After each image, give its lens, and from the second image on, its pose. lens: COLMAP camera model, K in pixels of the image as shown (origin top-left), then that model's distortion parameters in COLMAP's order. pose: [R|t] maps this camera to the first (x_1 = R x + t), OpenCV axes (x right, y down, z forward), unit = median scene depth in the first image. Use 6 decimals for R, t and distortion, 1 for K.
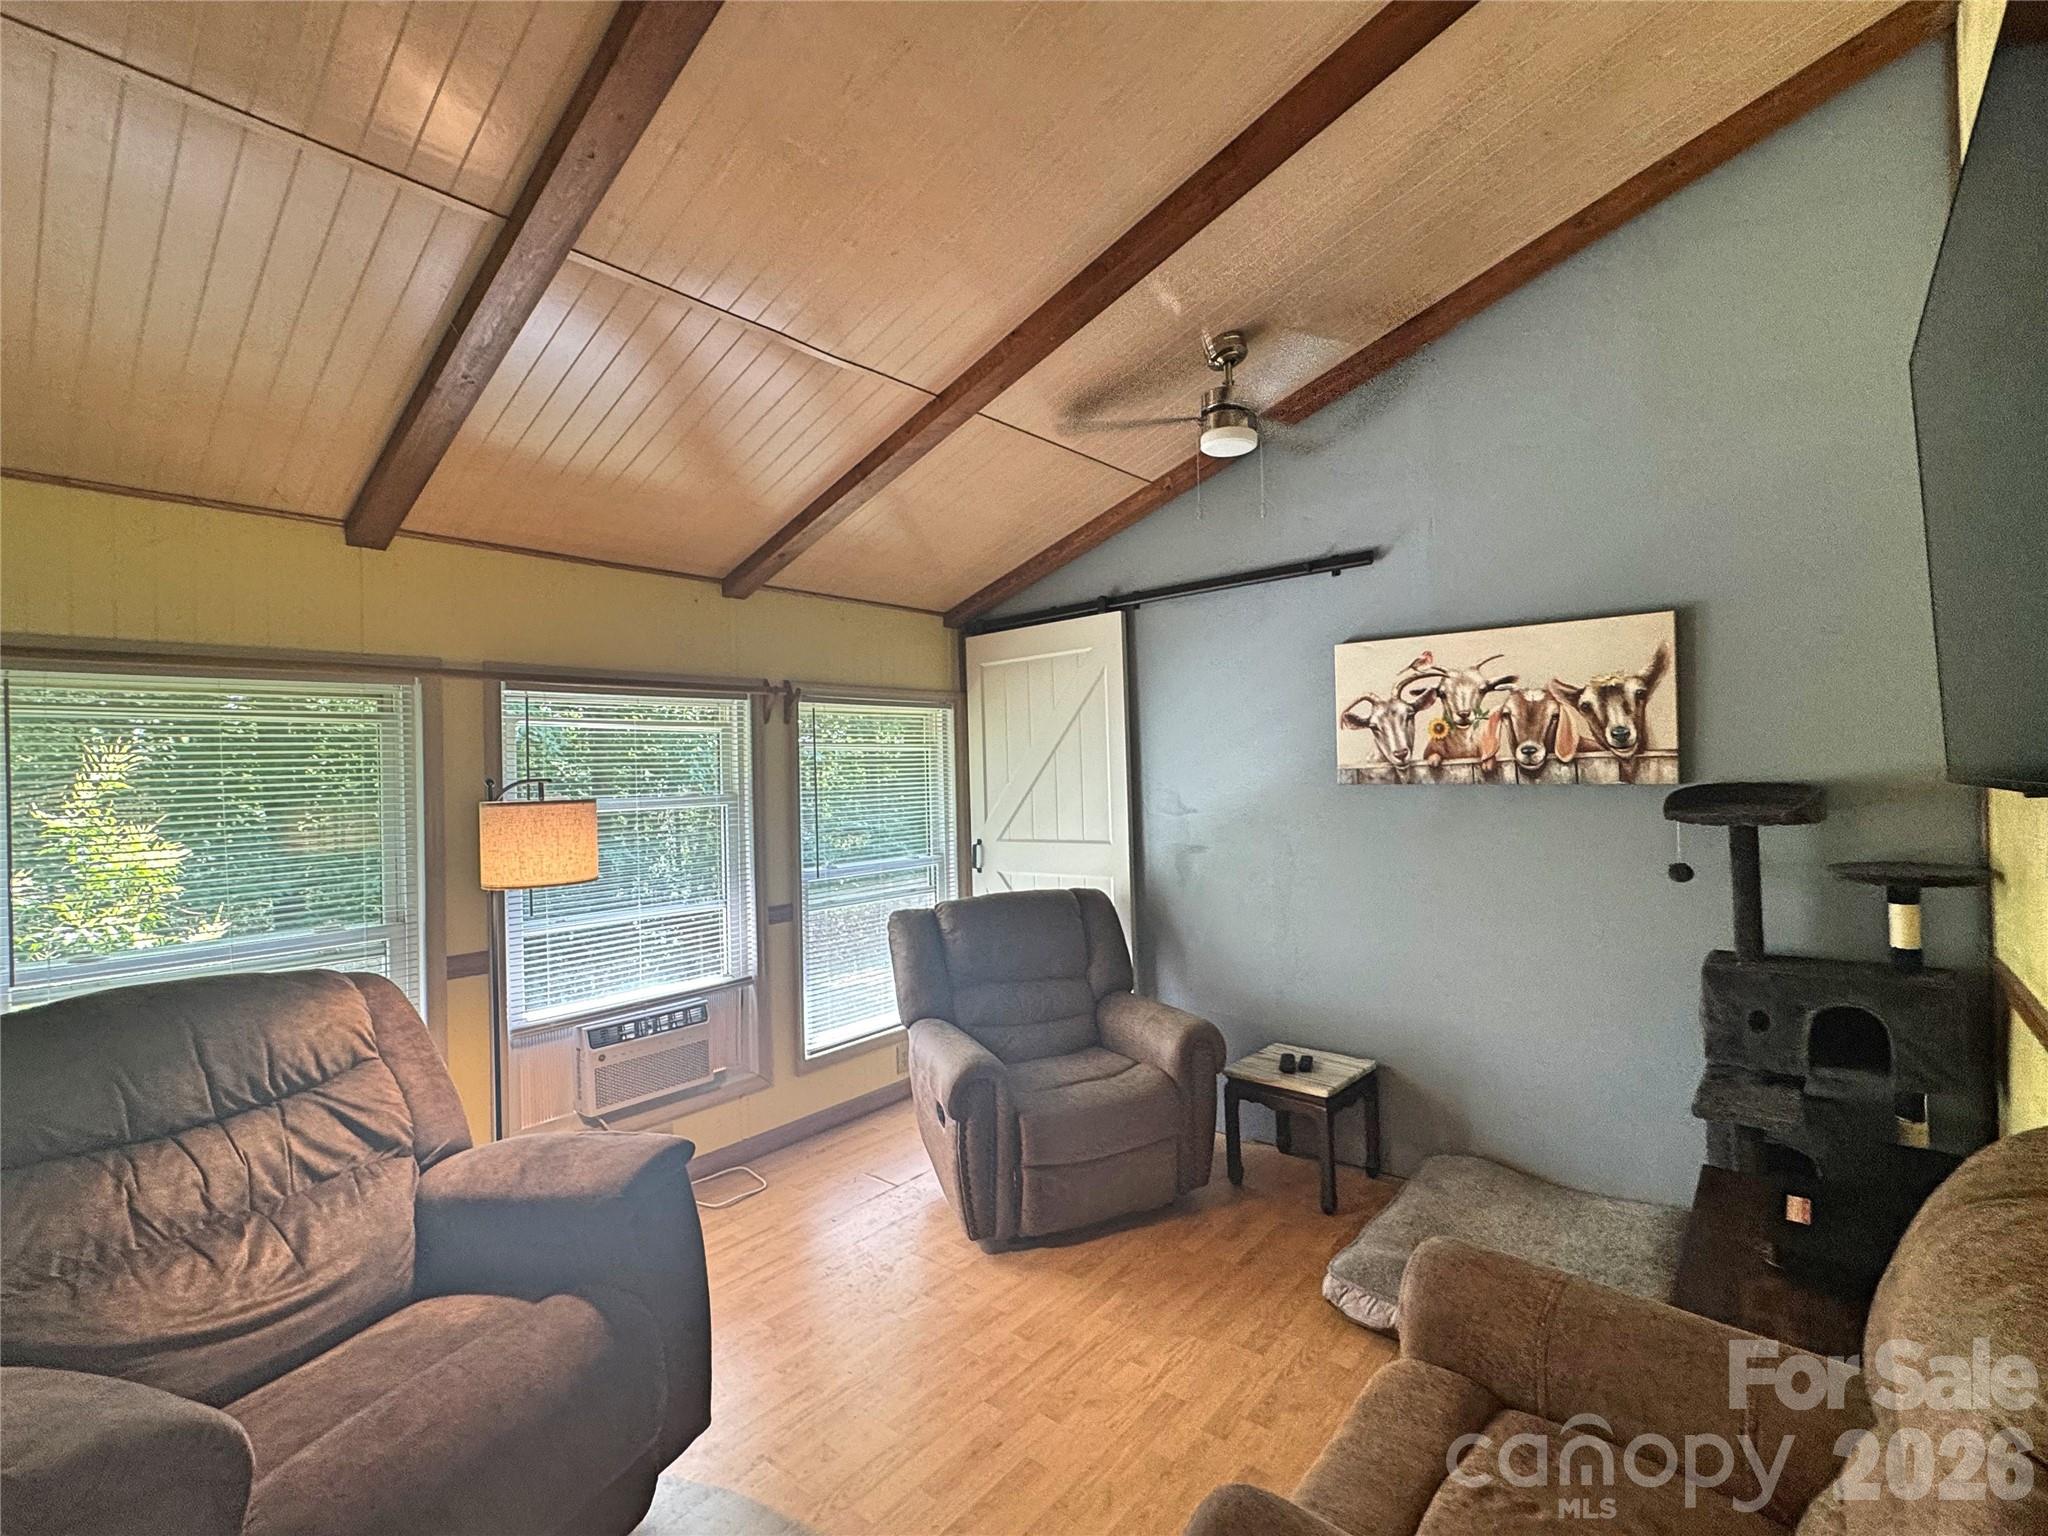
lens RADIAL K [[925.7, 0, 1024.0], [0, 925.7, 768.0], [0, 0, 1]] dist [-0.001205, 0.000201]
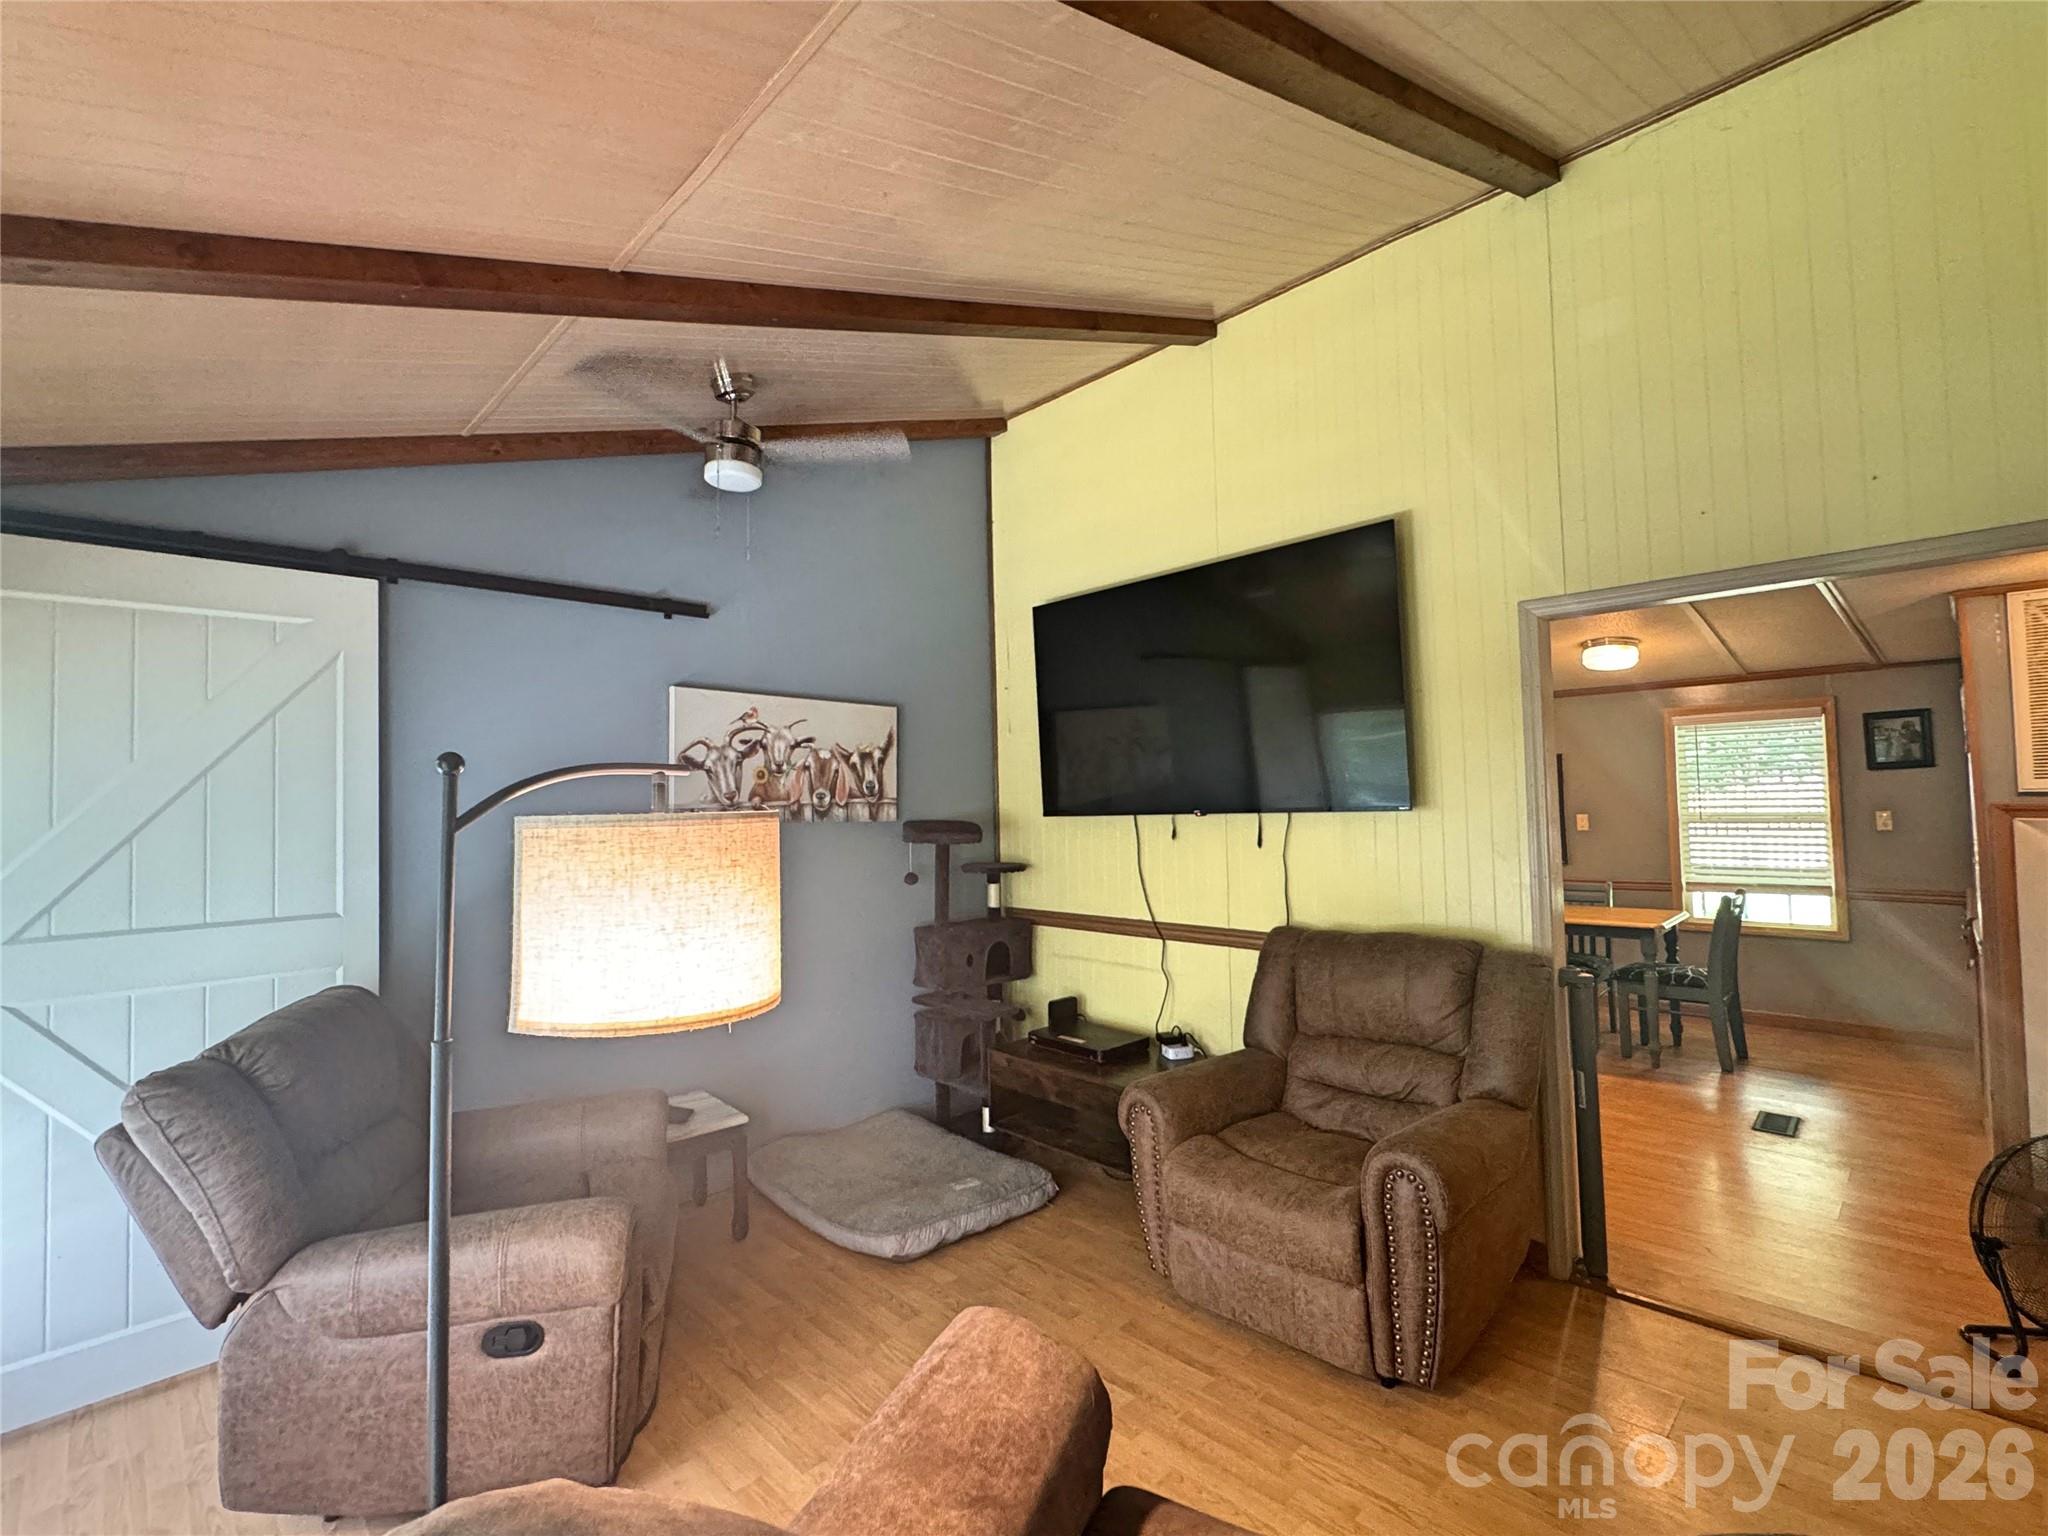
lens RADIAL K [[925.7, 0, 1024.0], [0, 925.7, 768.0], [0, 0, 1]] dist [-0.001205, 0.000201]
pose [[0.085380, 0.063984, 0.994292, -0.712439], [0.006293, 0.997881, -0.064755, 0.027205], [-0.996329, 0.011786, 0.084797, 0.599322]]
